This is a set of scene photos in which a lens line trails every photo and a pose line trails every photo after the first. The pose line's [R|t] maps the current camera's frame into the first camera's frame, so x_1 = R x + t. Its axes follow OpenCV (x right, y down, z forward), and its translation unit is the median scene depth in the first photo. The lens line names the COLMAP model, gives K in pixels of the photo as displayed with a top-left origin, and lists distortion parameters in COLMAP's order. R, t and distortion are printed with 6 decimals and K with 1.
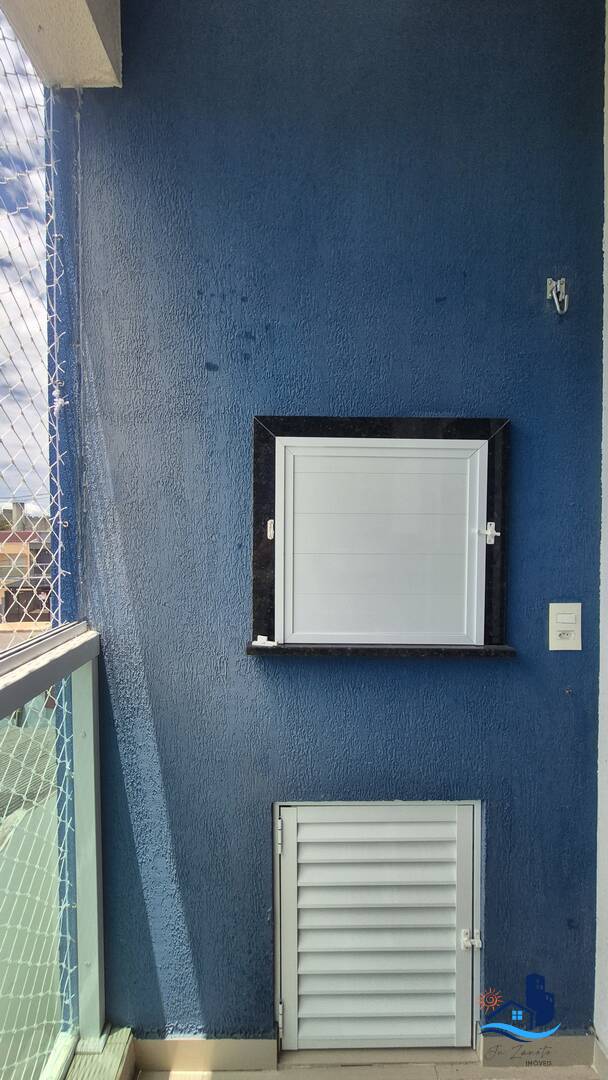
lens RADIAL K [[419.2, 0, 301.1], [0, 419.2, 538.7], [0, 0, 1]] dist [0.002209, -0.002364]
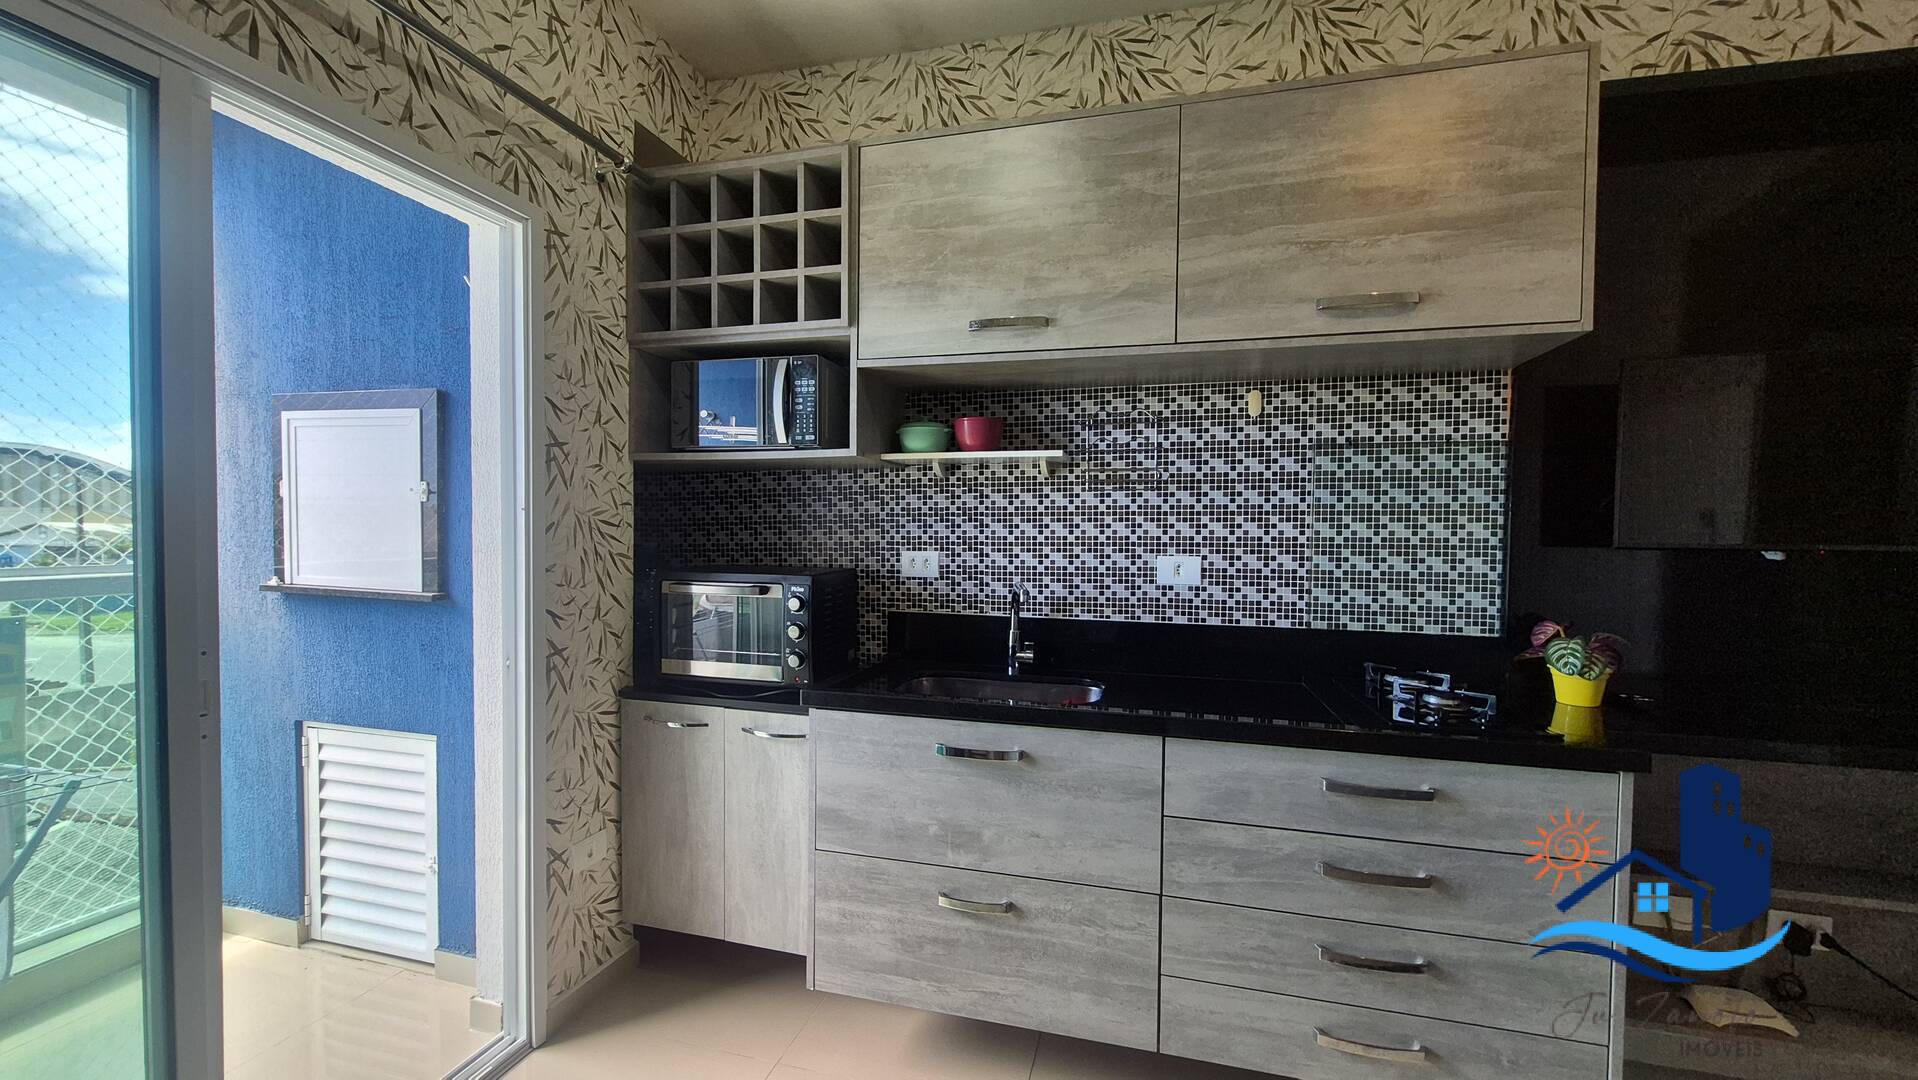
lens RADIAL K [[744.5, 0, 961.0], [0, 744.5, 550.9], [0, 0, 1]] dist [0.002209, -0.002364]
pose [[0.963380, 0.013856, -0.267782, 2.296661], [-0.012404, 0.999898, 0.007114, 0.112636], [0.267854, -0.003531, 0.963453, -0.518115]]
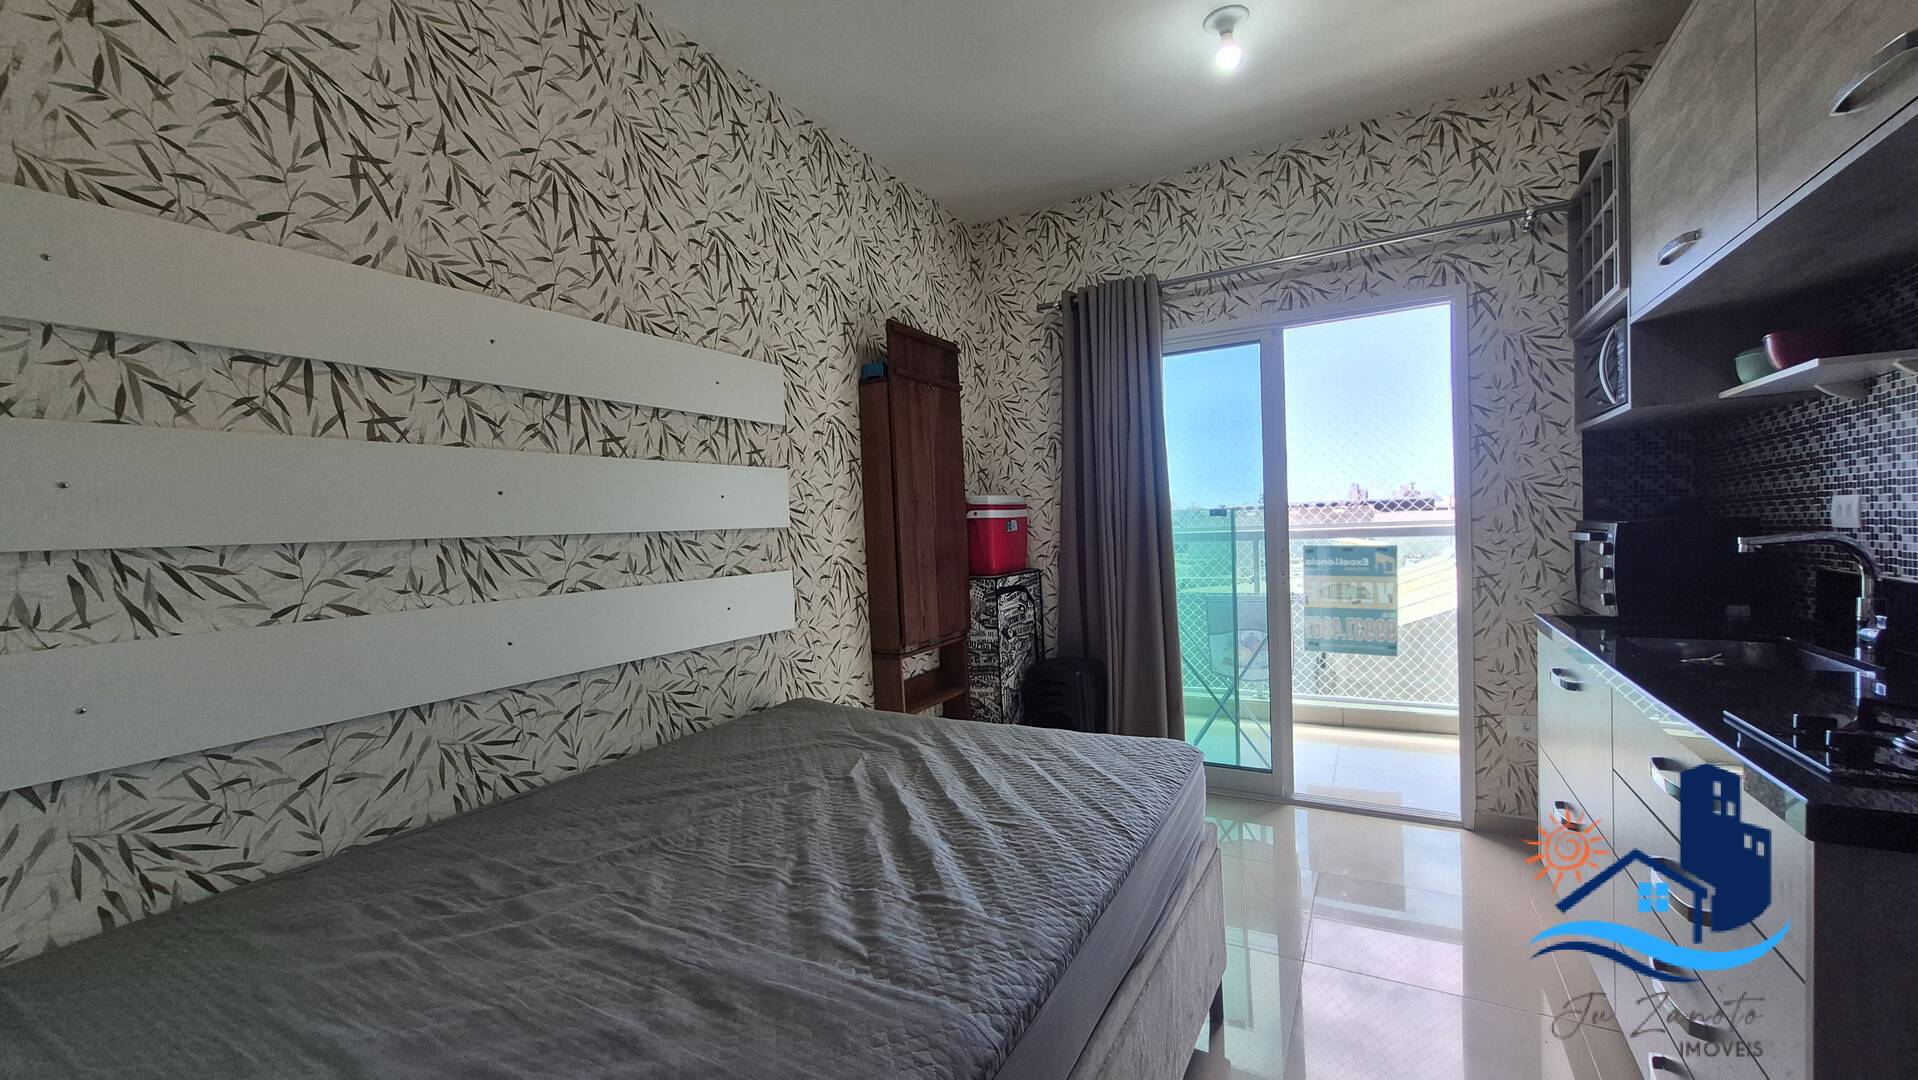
lens RADIAL K [[744.5, 0, 959.2], [0, 744.5, 549.6], [0, 0, 1]] dist [0.002209, -0.002364]
pose [[-0.505601, 0.042604, -0.861715, 3.931857], [0.014789, 0.999061, 0.040717, 0.151362], [0.862641, 0.007842, -0.505756, 0.552978]]
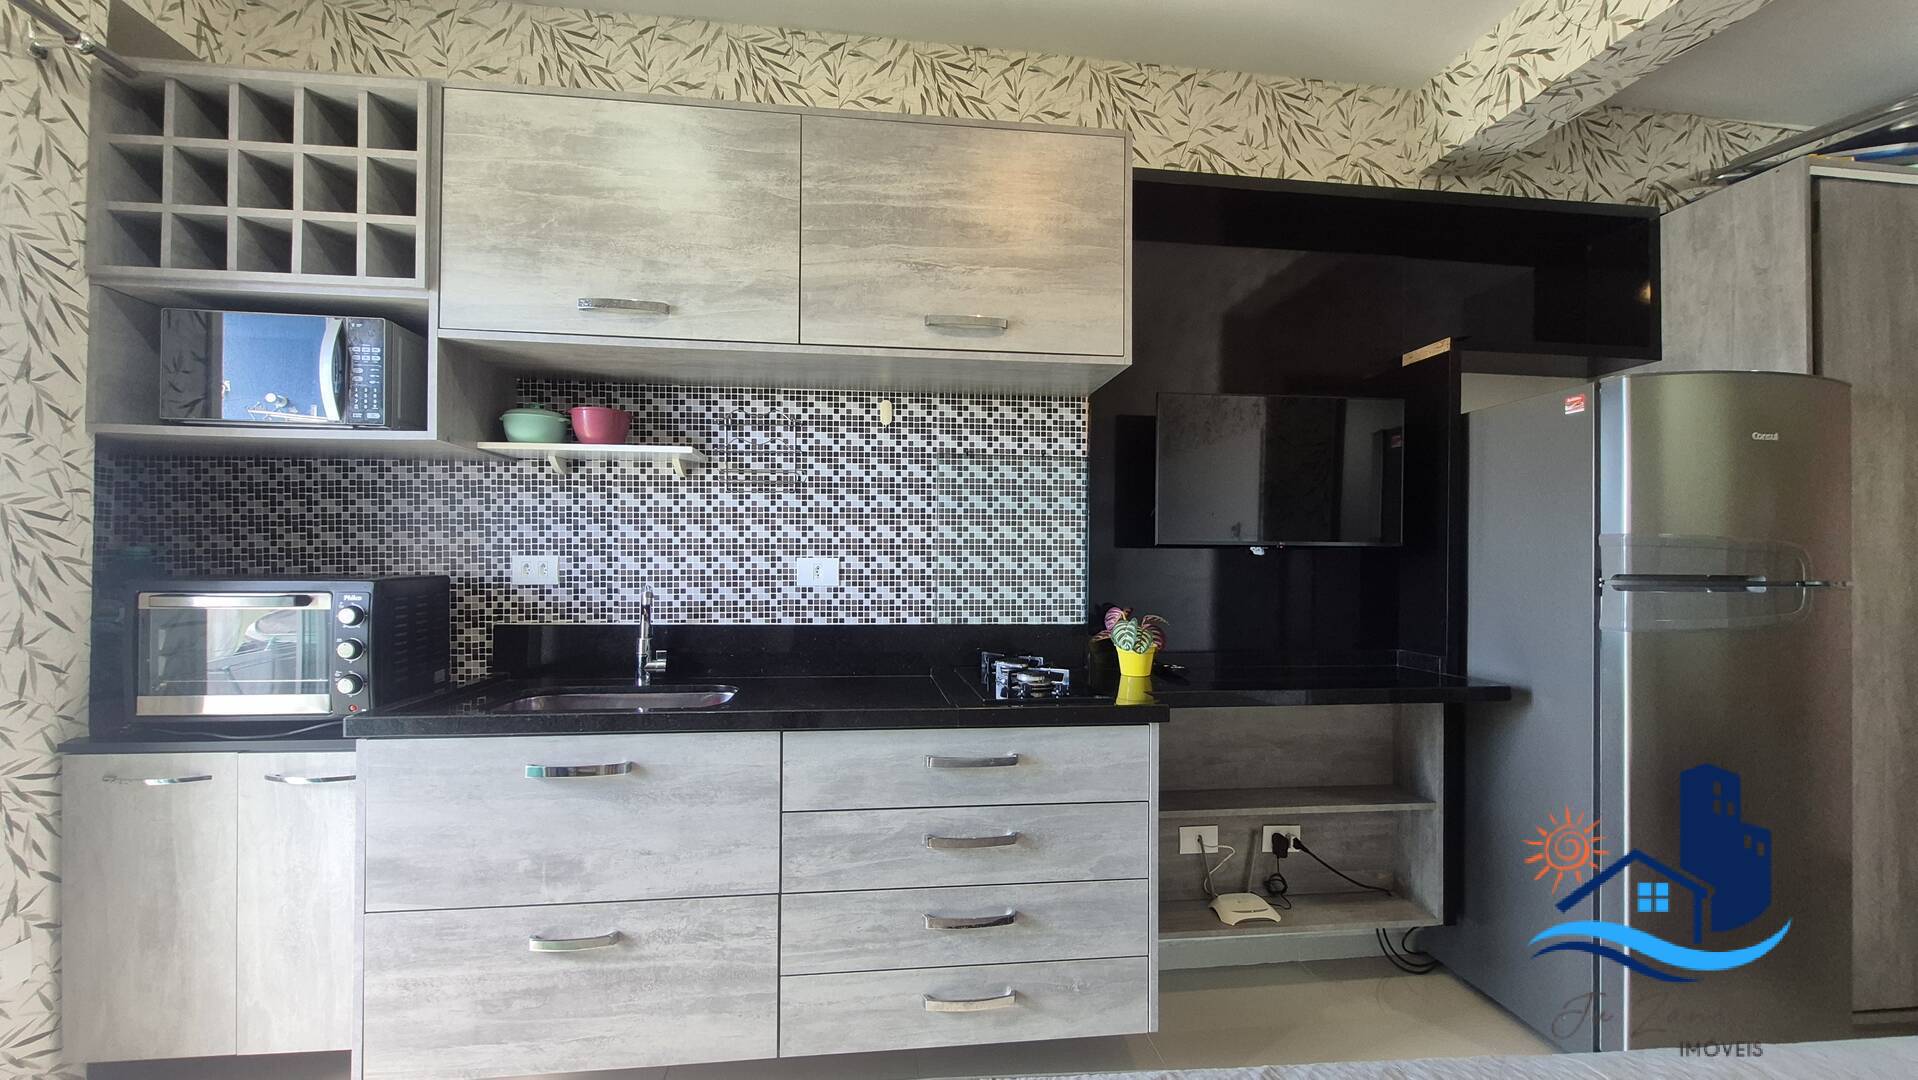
lens RADIAL K [[744.5, 0, 952.4], [0, 744.5, 551.2], [0, 0, 1]] dist [0.002209, -0.002364]
pose [[0.994046, 0.004931, 0.108848, 2.450074], [-0.001753, 0.999570, -0.029282, 0.167852], [-0.108945, 0.028917, 0.993627, -0.495737]]
